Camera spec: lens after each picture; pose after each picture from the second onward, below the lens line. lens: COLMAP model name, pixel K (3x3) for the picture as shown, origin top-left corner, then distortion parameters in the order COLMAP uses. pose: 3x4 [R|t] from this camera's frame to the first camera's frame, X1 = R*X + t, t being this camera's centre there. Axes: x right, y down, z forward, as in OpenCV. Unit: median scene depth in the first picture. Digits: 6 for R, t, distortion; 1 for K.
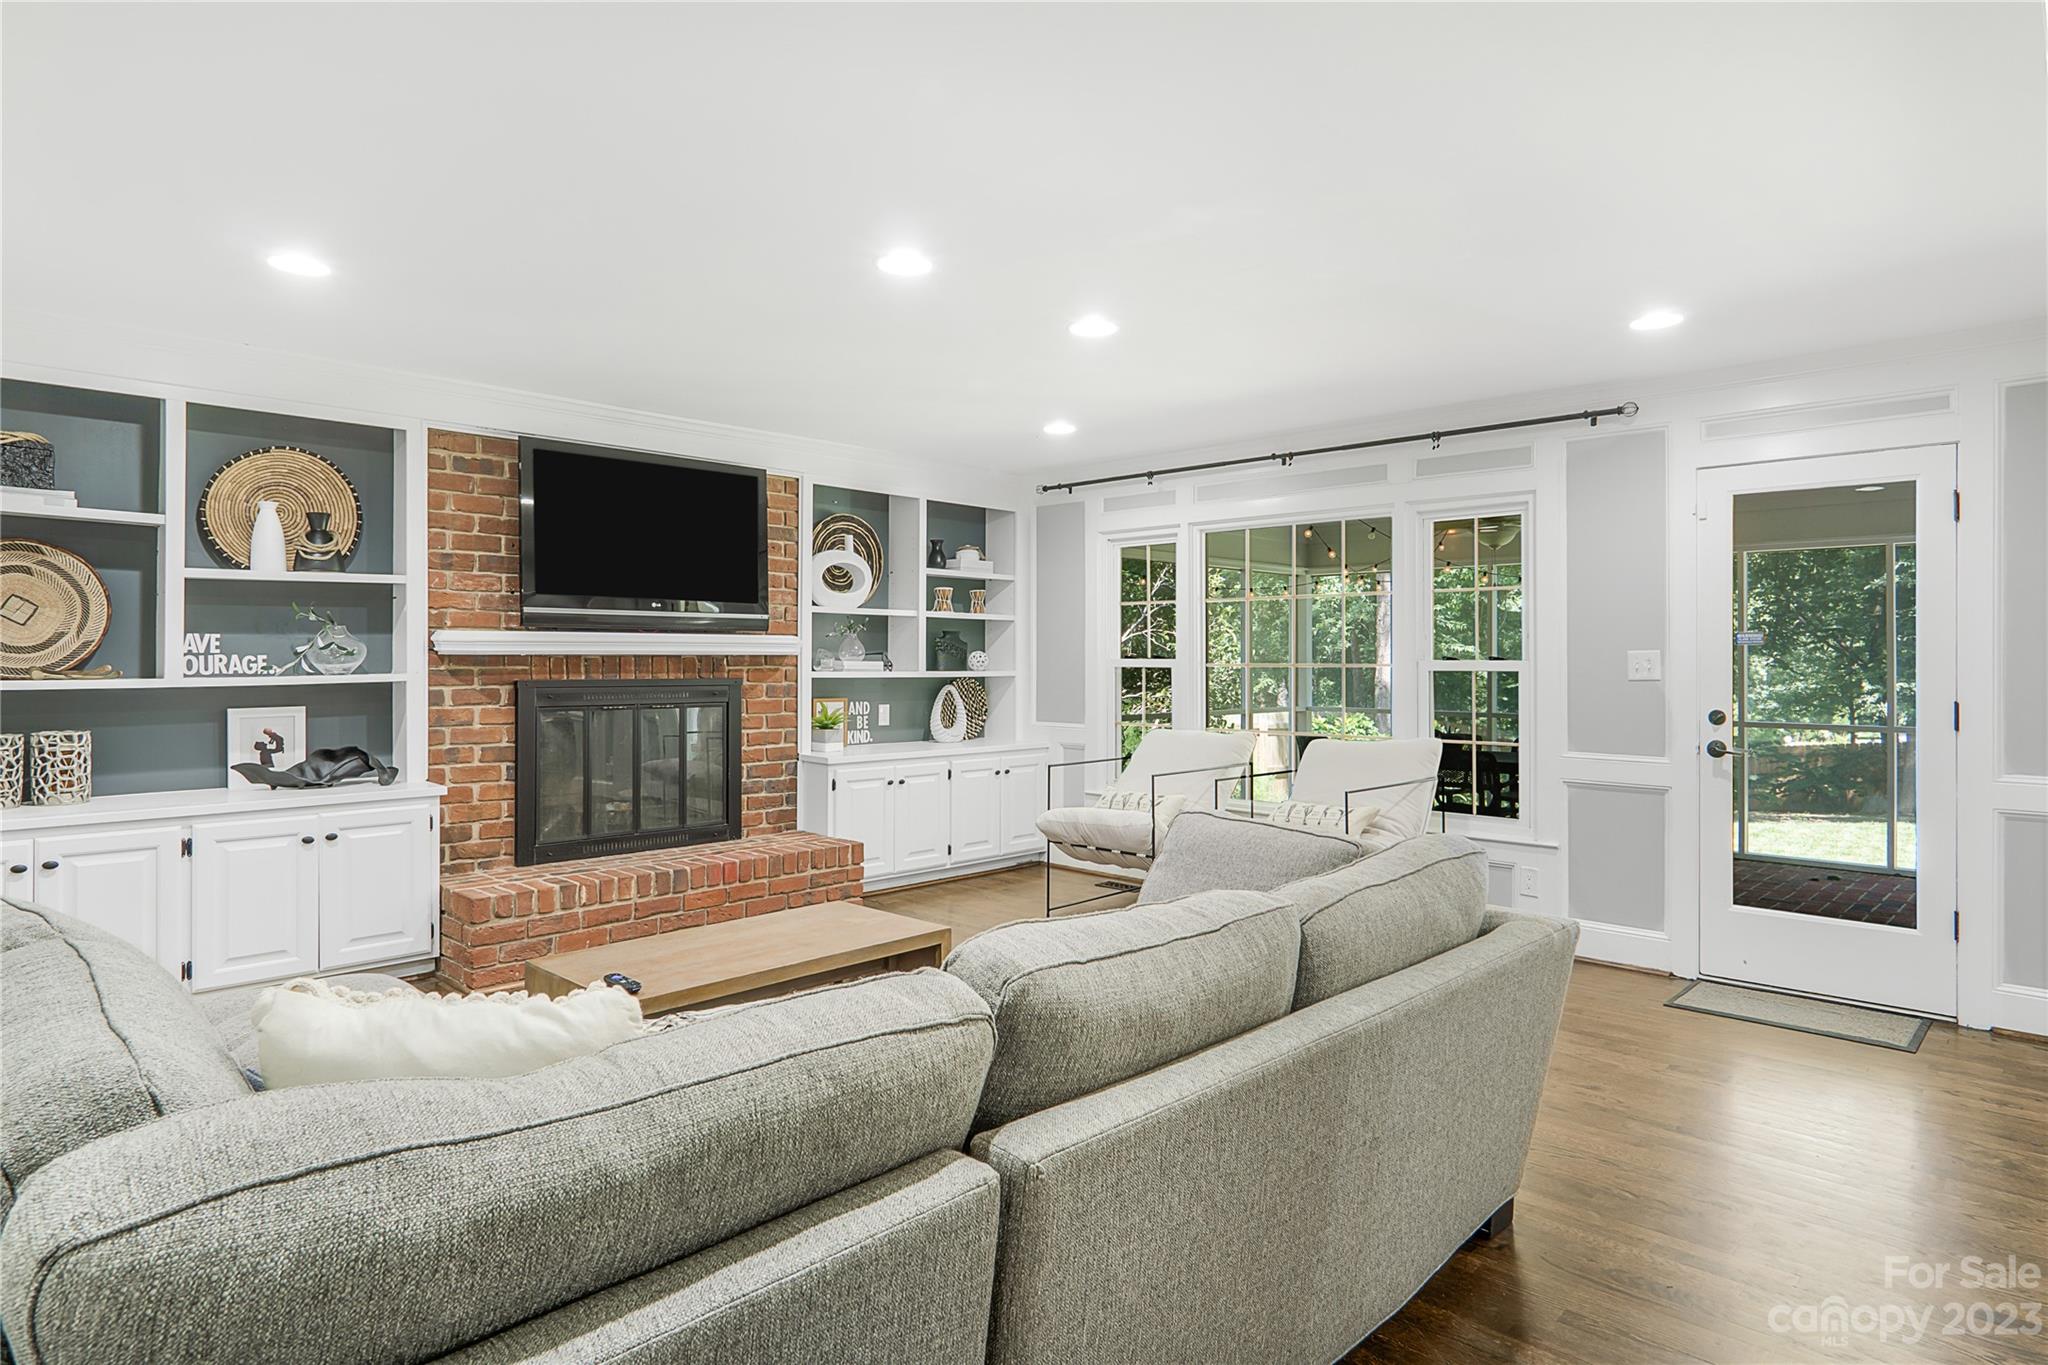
lens RADIAL K [[1122.2, 0, 1010.4], [0, 1122.2, 661.1], [0, 0, 1]] dist [-0.004031, -0.001393]
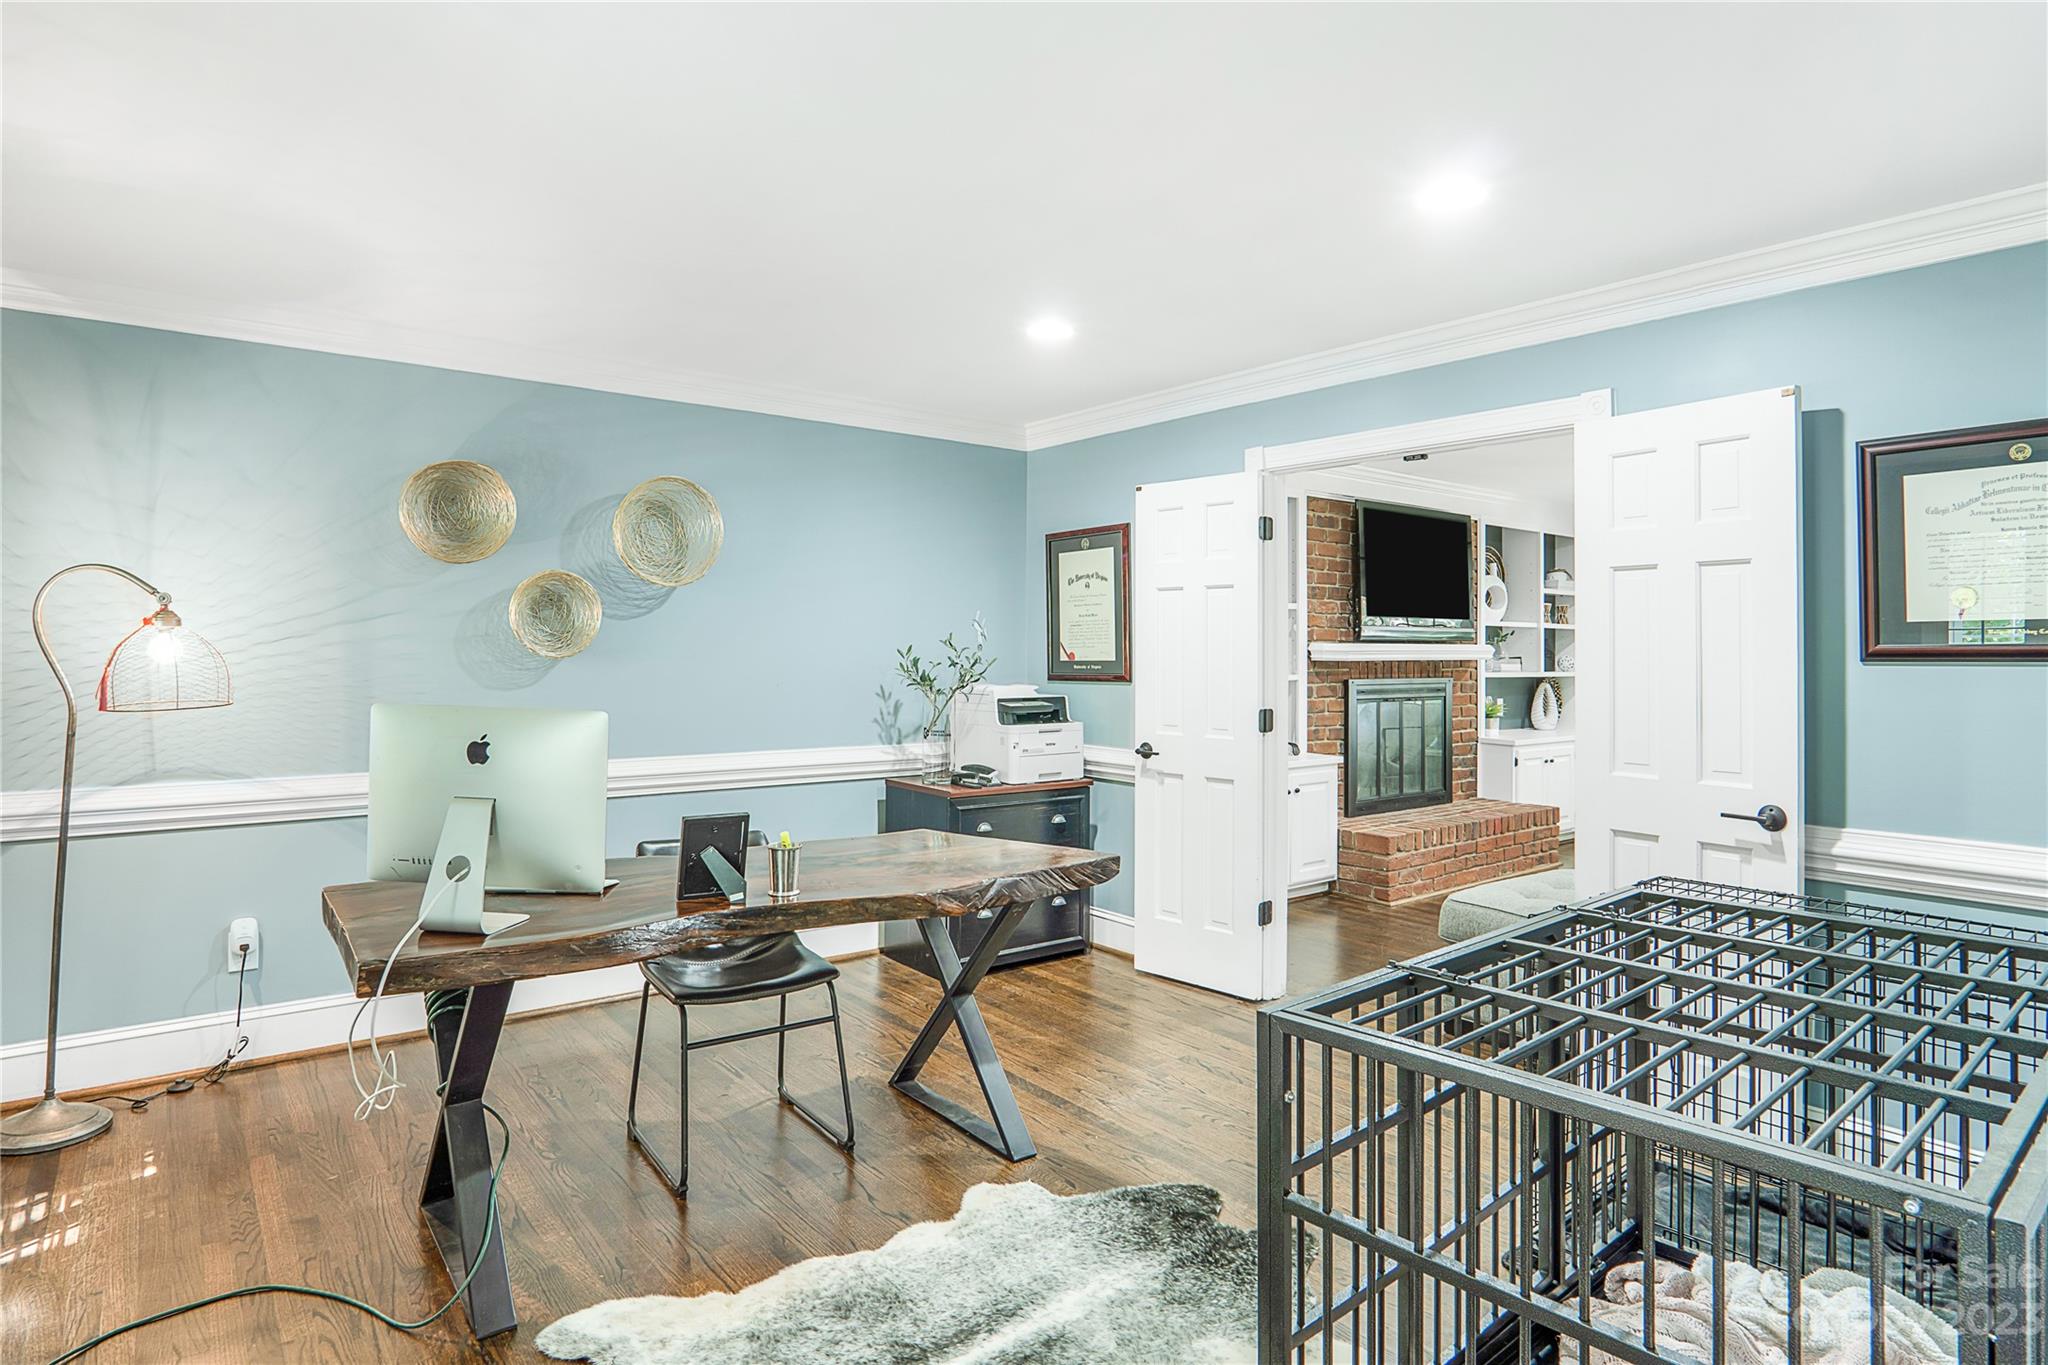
lens RADIAL K [[1122.2, 0, 1027.5], [0, 1122.2, 641.2], [0, 0, 1]] dist [-0.004031, -0.001393]
pose [[0.994119, -0.003079, -0.108251, -0.629140], [0.001385, 0.999876, -0.015718, -0.007649], [0.108286, 0.015476, 0.993999, -0.355897]]
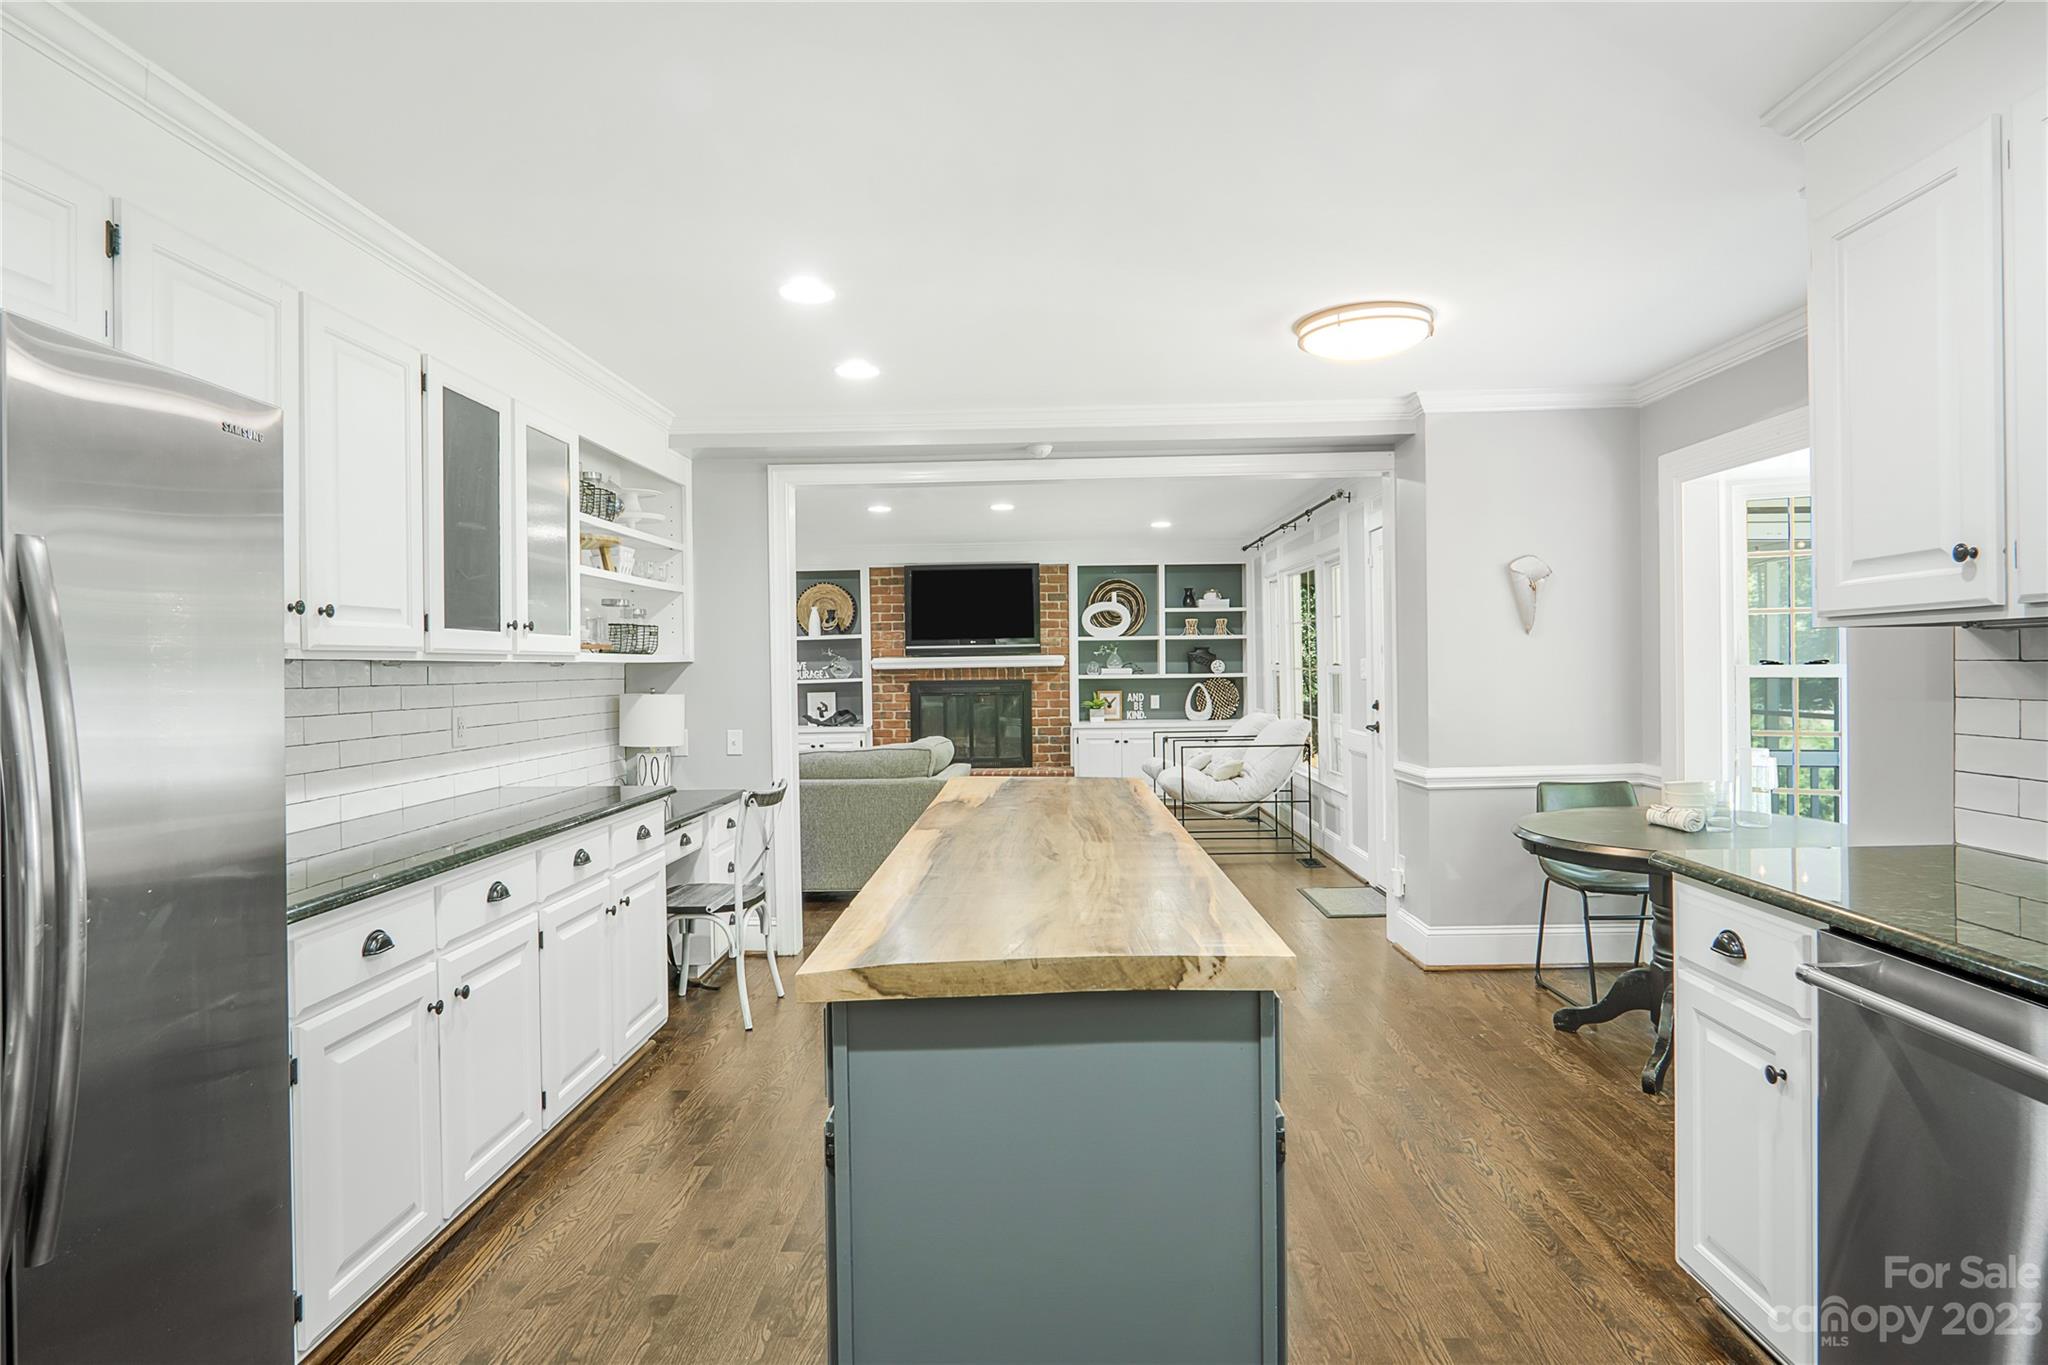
lens RADIAL K [[1122.2, 0, 1034.0], [0, 1122.2, 678.7], [0, 0, 1]] dist [-0.004031, -0.001393]
pose [[0.699257, -0.006401, -0.714842, 1.146887], [0.014969, 0.999872, 0.005689, 0.004439], [0.714714, -0.014678, 0.699263, -0.288077]]
